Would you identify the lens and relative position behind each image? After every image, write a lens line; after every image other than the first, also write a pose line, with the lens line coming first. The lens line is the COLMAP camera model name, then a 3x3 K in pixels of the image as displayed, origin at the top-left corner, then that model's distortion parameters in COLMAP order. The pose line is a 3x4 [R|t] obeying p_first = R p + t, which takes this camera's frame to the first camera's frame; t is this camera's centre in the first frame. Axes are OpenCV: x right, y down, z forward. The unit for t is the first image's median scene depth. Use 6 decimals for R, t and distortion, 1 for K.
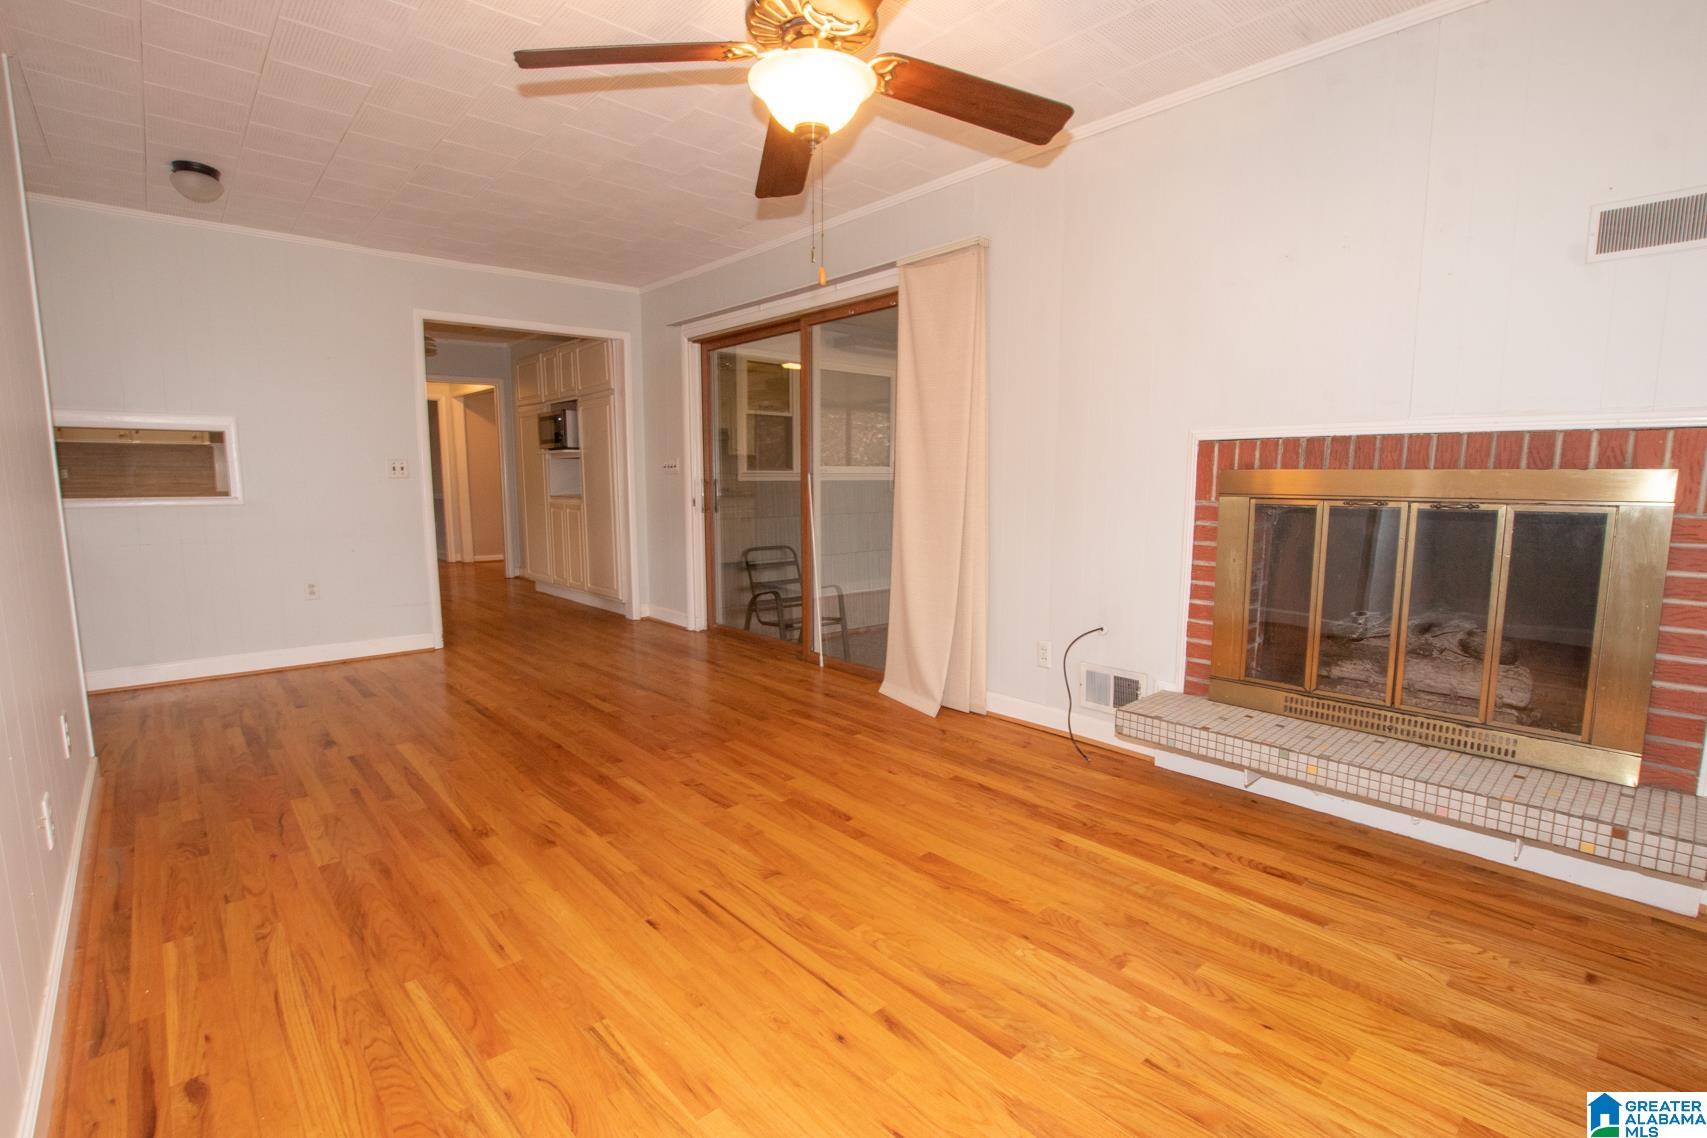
lens RADIAL K [[820.4, 0, 848.6], [0, 820.4, 589.8], [0, 0, 1]] dist [-0.028156, 0.000566]
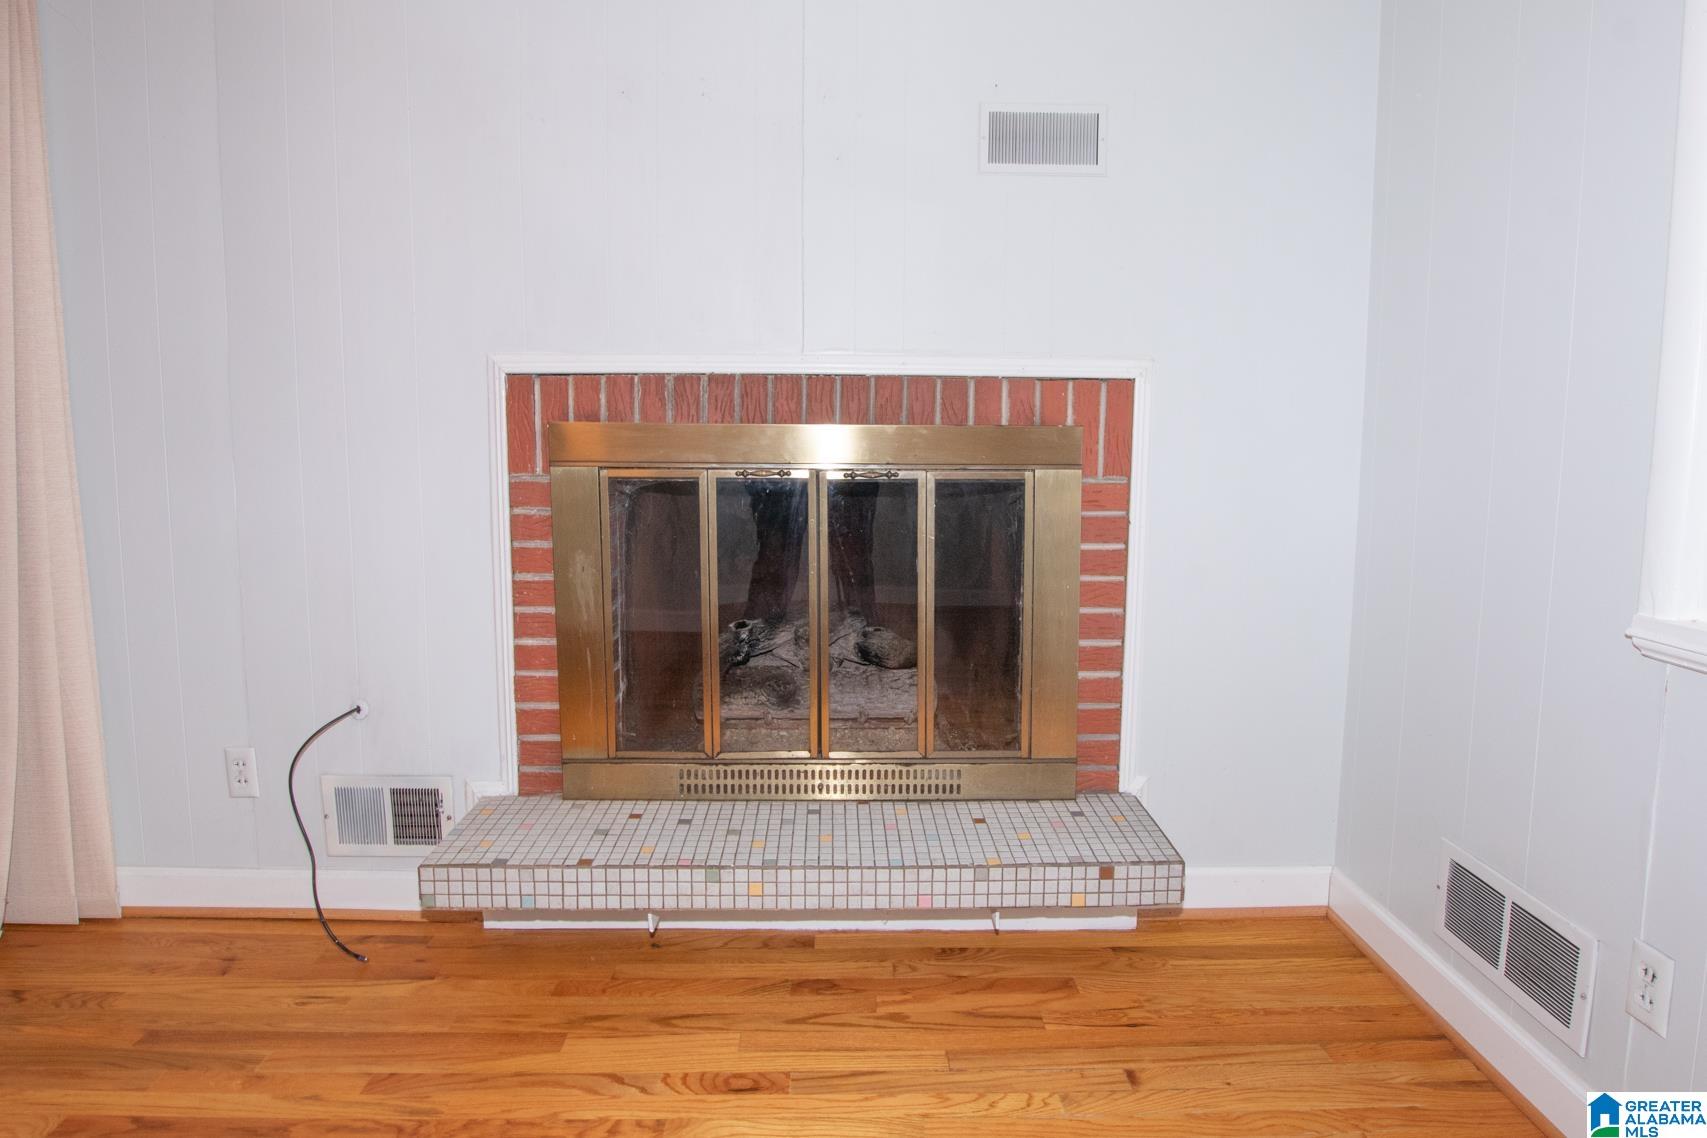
lens RADIAL K [[976.4, 0, 853.4], [0, 976.4, 547.3], [0, 0, 1]] dist [-0.031329, 0.001448]
pose [[0.657025, -0.079029, 0.749715, 0.060412], [0.095010, 0.995241, 0.021647, -0.052472], [-0.747858, 0.057007, 0.661406, 0.383951]]
